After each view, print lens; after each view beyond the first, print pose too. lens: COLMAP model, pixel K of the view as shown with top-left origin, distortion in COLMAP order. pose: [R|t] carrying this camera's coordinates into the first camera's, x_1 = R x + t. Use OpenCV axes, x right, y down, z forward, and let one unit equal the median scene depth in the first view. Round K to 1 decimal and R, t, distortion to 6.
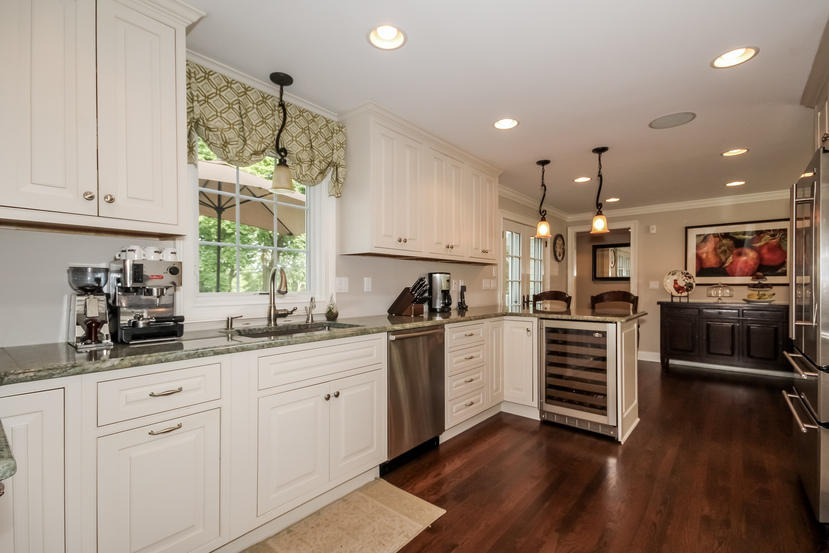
lens RADIAL K [[384.7, 0, 418.3], [0, 384.7, 288.8], [0, 0, 1]] dist [0.031647, -0.000159]
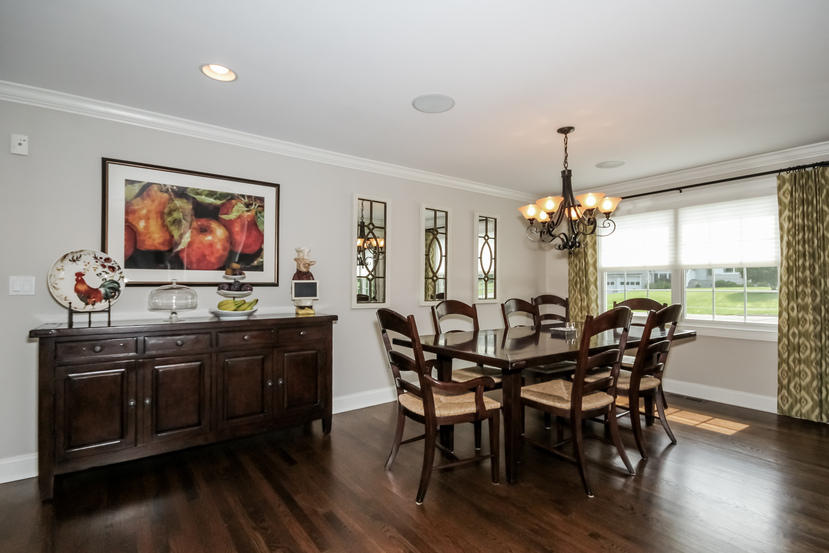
lens RADIAL K [[390.4, 0, 417.4], [0, 390.4, 277.4], [0, 0, 1]] dist [-0.005777, -0.001775]
pose [[0.238916, 0.015779, 0.970912, 0.365045], [0.005825, 0.999827, -0.017682, -0.009670], [-0.971023, 0.009880, 0.238783, 0.587320]]
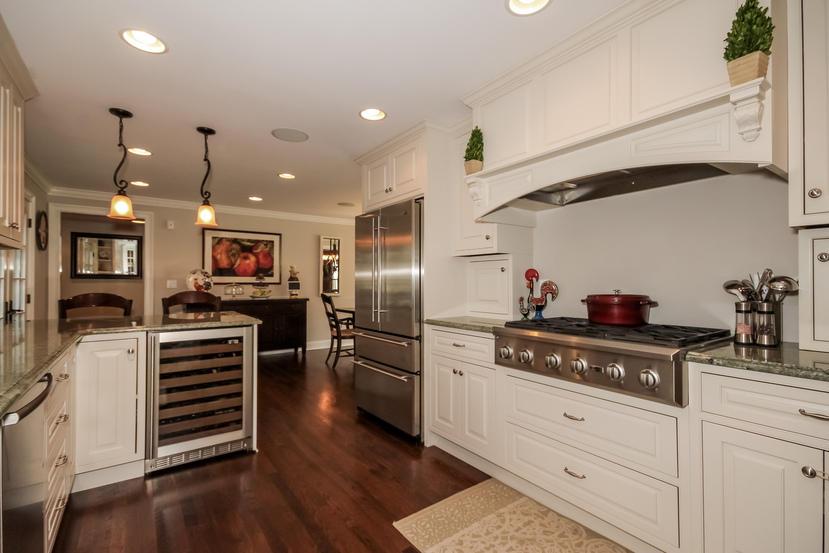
lens RADIAL K [[384.7, 0, 411.4], [0, 384.7, 274.7], [0, 0, 1]] dist [0.031647, -0.000159]
pose [[0.263631, 0.020108, 0.964414, -0.176118], [0.006596, 0.999722, -0.022647, -0.007867], [-0.964601, 0.012332, 0.263425, 0.215600]]
